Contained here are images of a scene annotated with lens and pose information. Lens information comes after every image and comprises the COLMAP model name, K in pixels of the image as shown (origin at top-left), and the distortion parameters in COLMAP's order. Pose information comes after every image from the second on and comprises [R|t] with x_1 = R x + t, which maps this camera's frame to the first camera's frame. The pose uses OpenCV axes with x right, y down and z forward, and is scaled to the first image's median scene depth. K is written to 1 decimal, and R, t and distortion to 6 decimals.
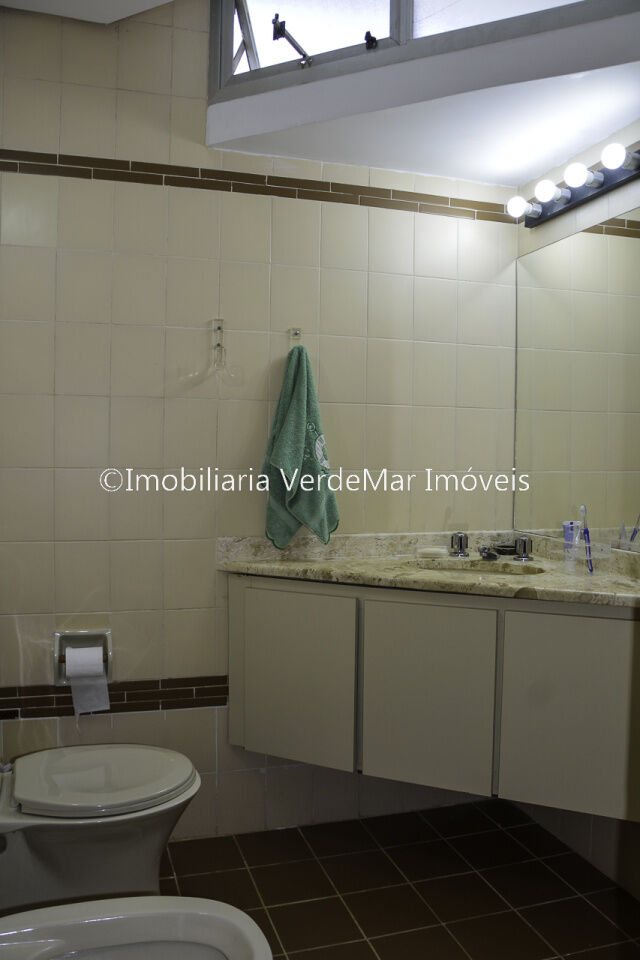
lens RADIAL K [[768.0, 0, 311.1], [0, 768.0, 485.8], [0, 0, 1]] dist [-0.094470, 0.009575]
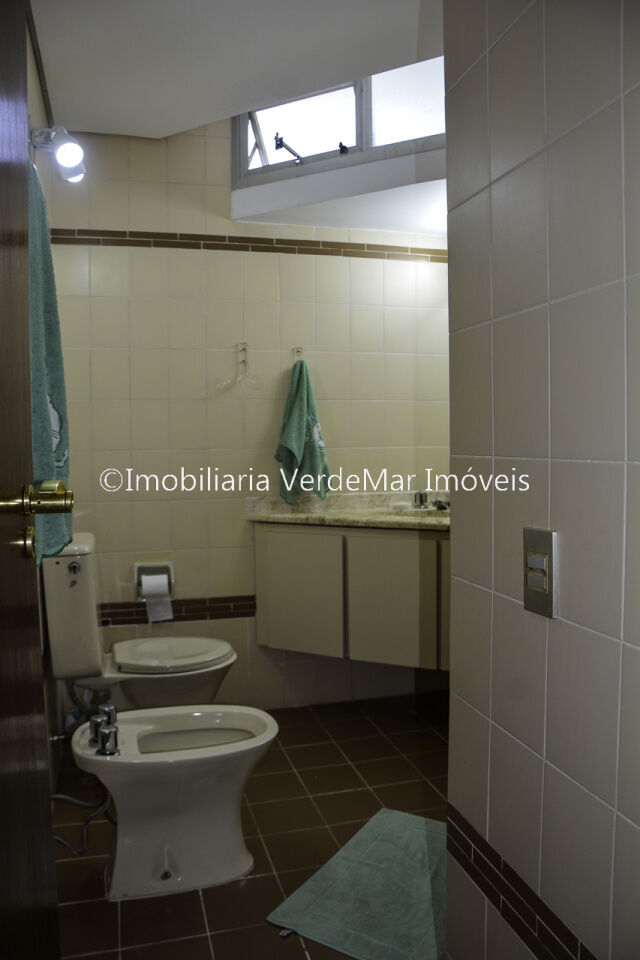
lens RADIAL K [[768.0, 0, 326.4], [0, 768.0, 474.7], [0, 0, 1]] dist [-0.094470, 0.009575]
pose [[0.999374, -0.021992, -0.027697, 0.067775], [0.022080, 0.999752, 0.002895, 0.025806], [0.027627, -0.003505, 0.999612, -0.421072]]
